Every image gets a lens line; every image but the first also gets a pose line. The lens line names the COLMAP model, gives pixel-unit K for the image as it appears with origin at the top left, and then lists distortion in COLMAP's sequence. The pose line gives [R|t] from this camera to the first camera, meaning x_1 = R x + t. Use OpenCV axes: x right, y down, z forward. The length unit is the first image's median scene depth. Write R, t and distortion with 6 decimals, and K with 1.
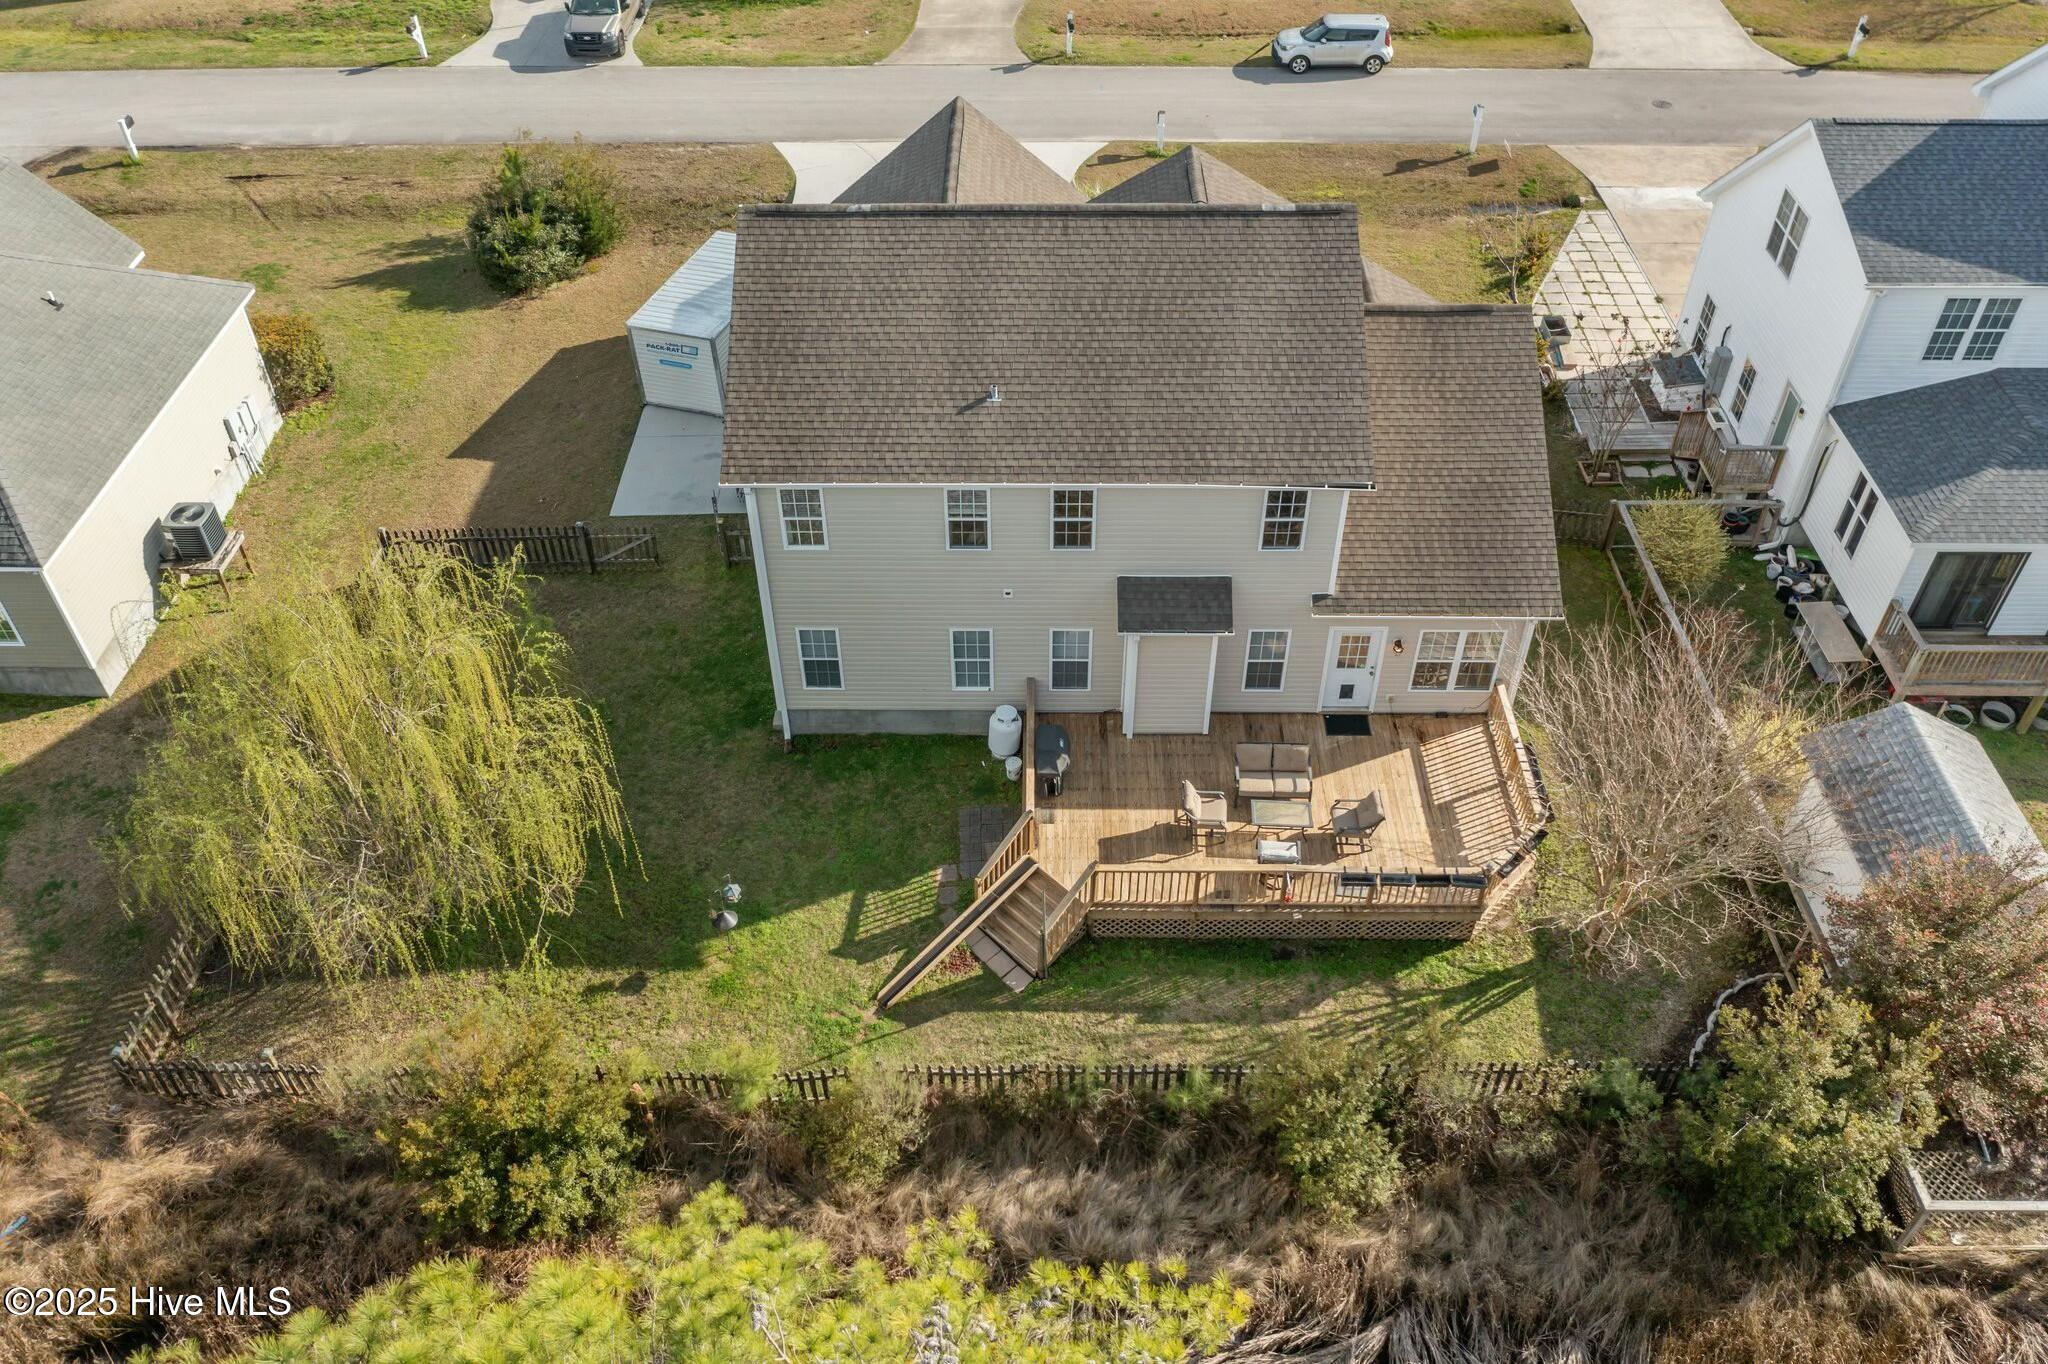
lens RADIAL K [[1606.4, 0, 1012.1], [0, 1606.4, 693.8], [0, 0, 1]] dist [-0.019633, 0.003965]
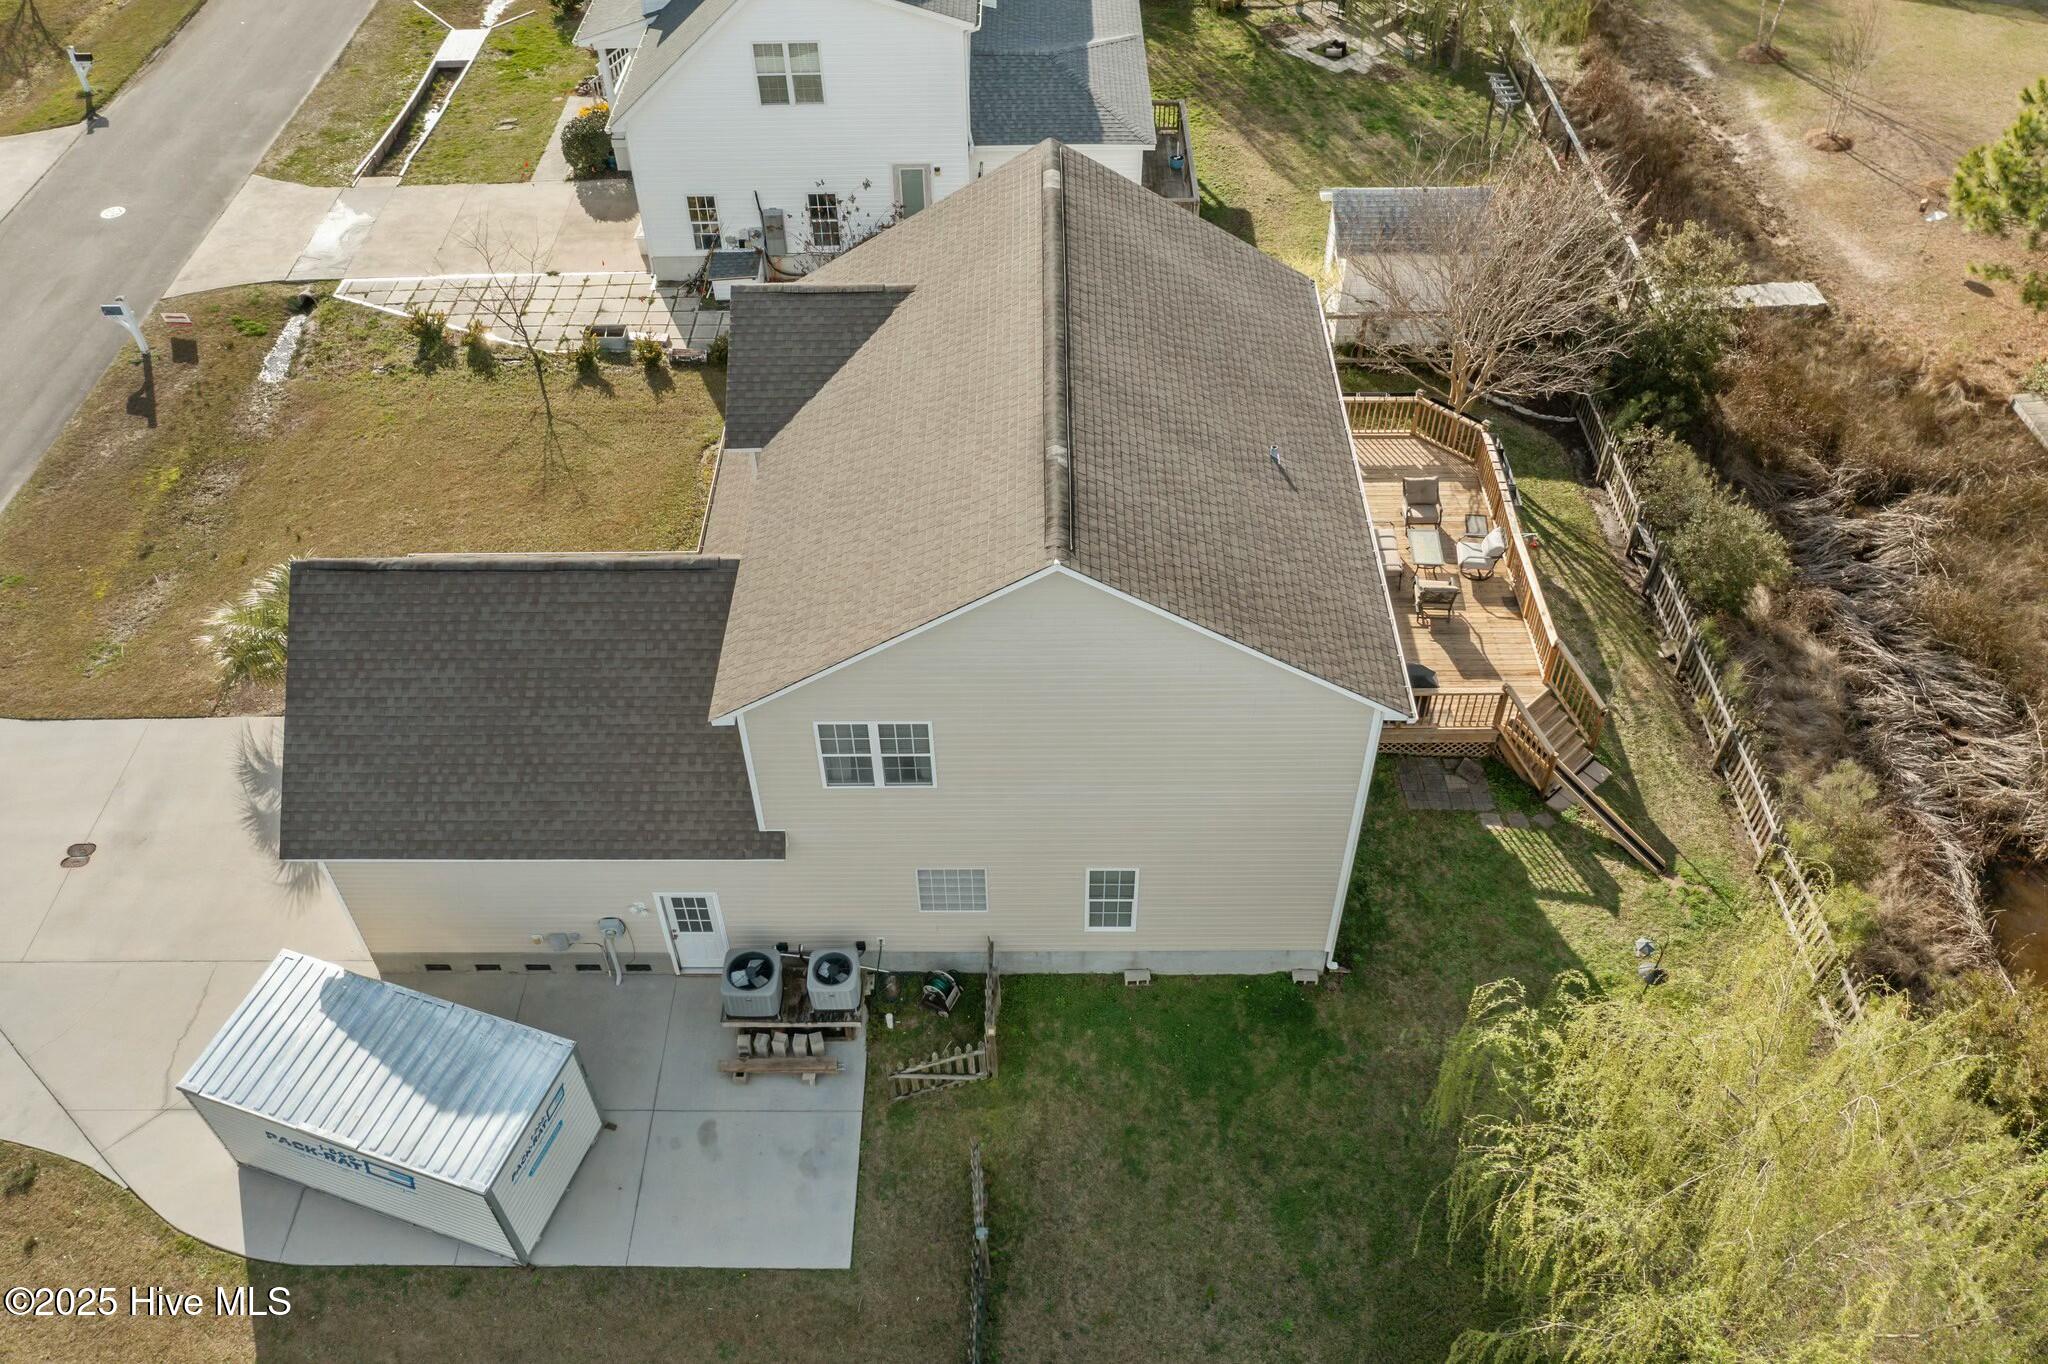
lens RADIAL K [[1606.4, 0, 1012.1], [0, 1606.4, 693.8], [0, 0, 1]] dist [-0.019633, 0.003965]
pose [[-0.003889, -0.702736, 0.711440, -0.604273], [0.695643, 0.509189, 0.506762, -0.555034], [-0.718377, 0.496879, 0.486873, 0.627698]]
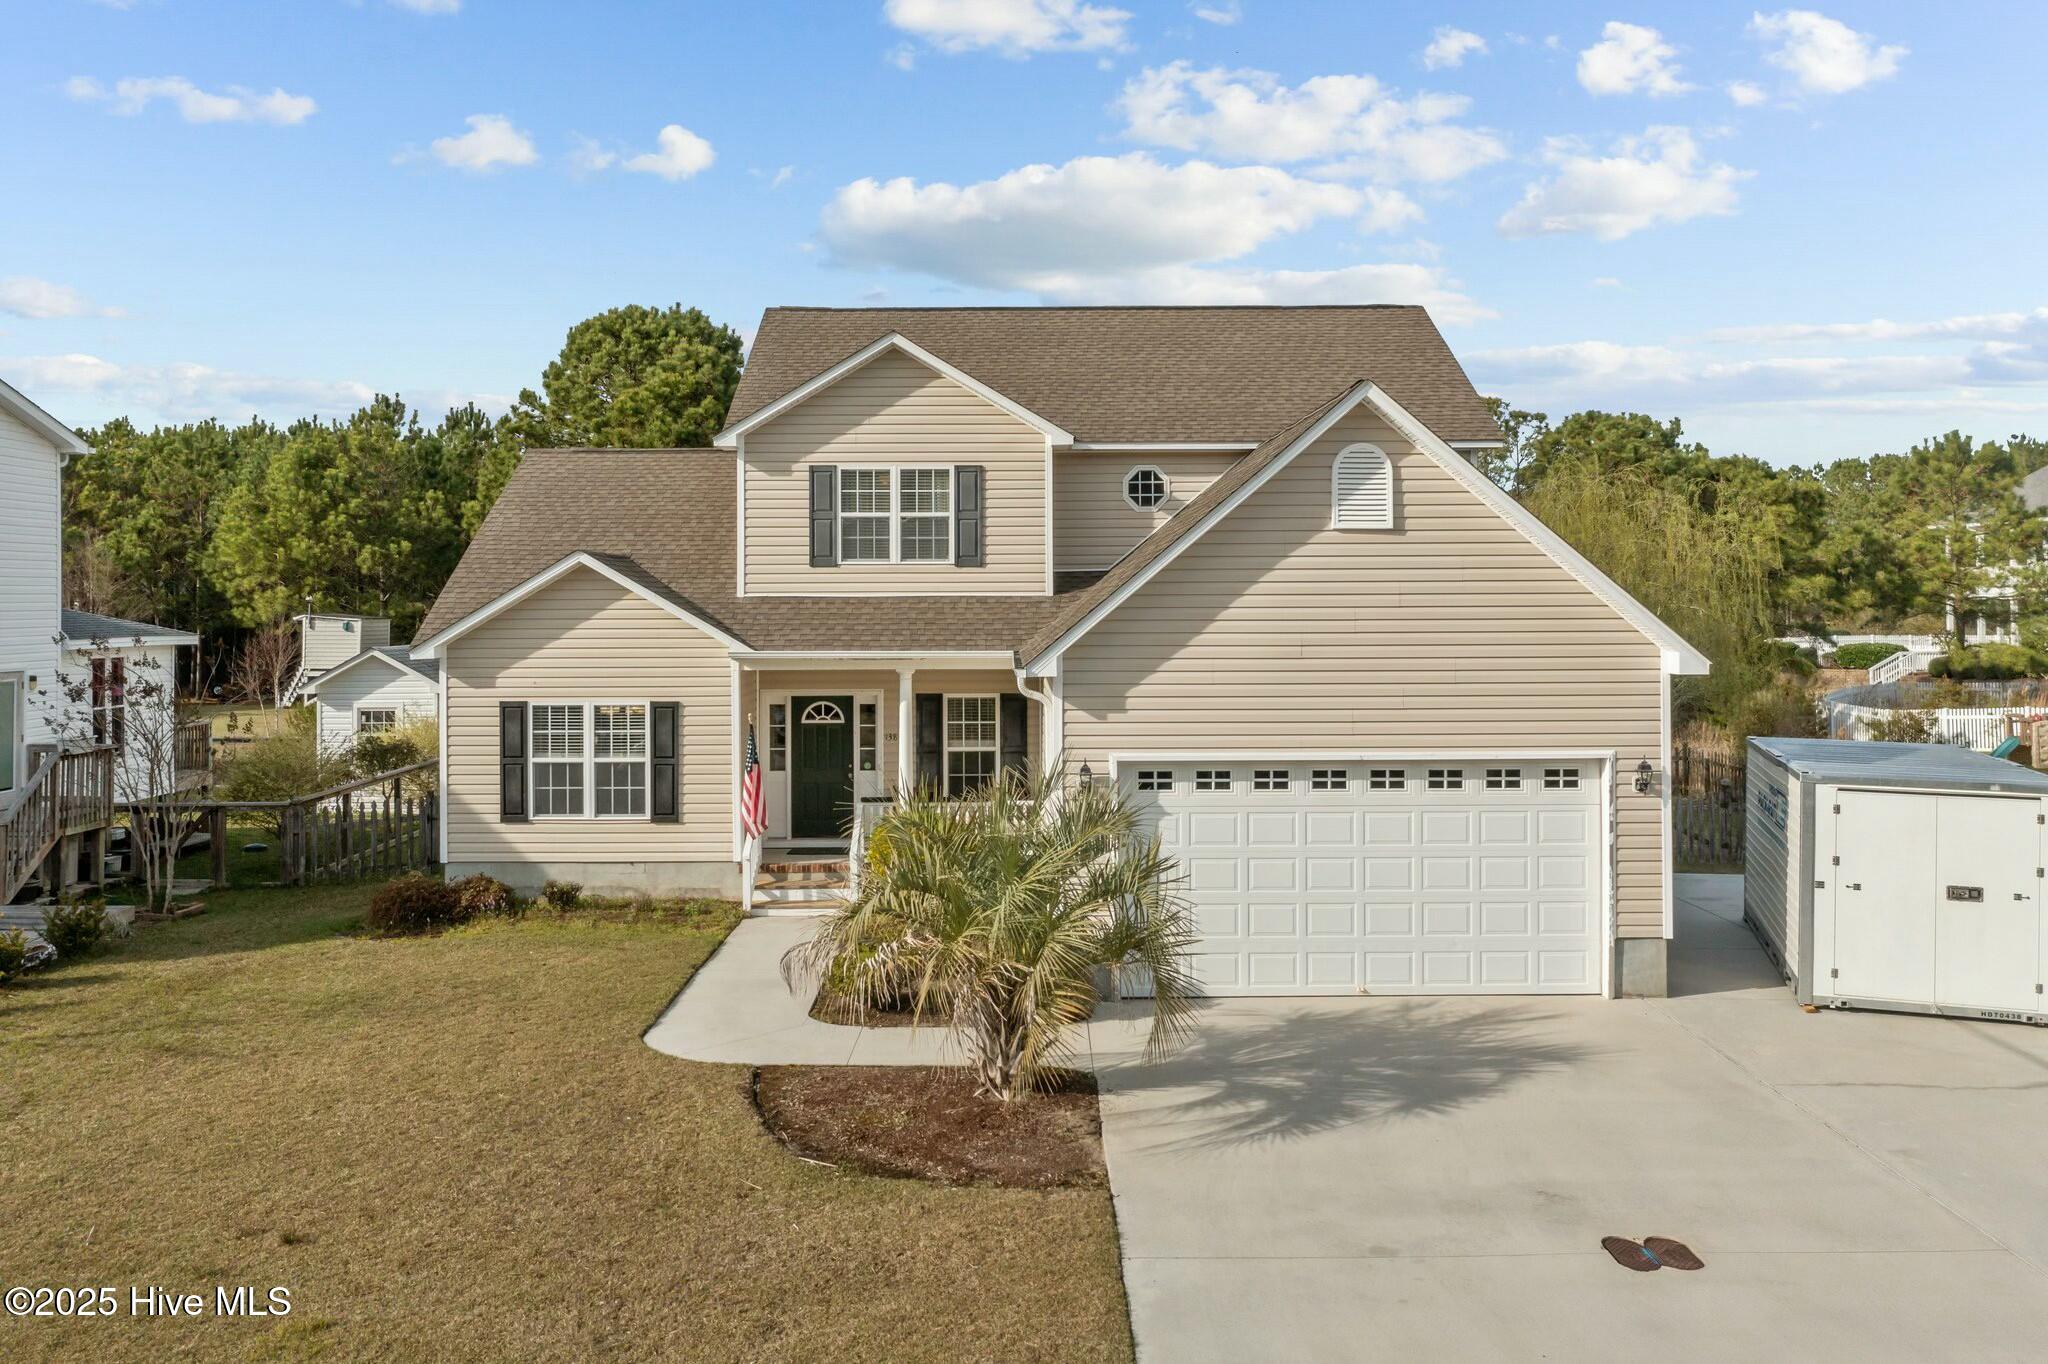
lens RADIAL K [[1641.5, 0, 1008.2], [0, 1641.5, 588.8], [0, 0, 1]] dist [-0.015831, -0.003513]
pose [[-0.999804, 0.014663, -0.013272, 0.076672], [0.001794, 0.735531, 0.677489, -0.734430], [0.019696, 0.677333, -0.735413, 1.595446]]
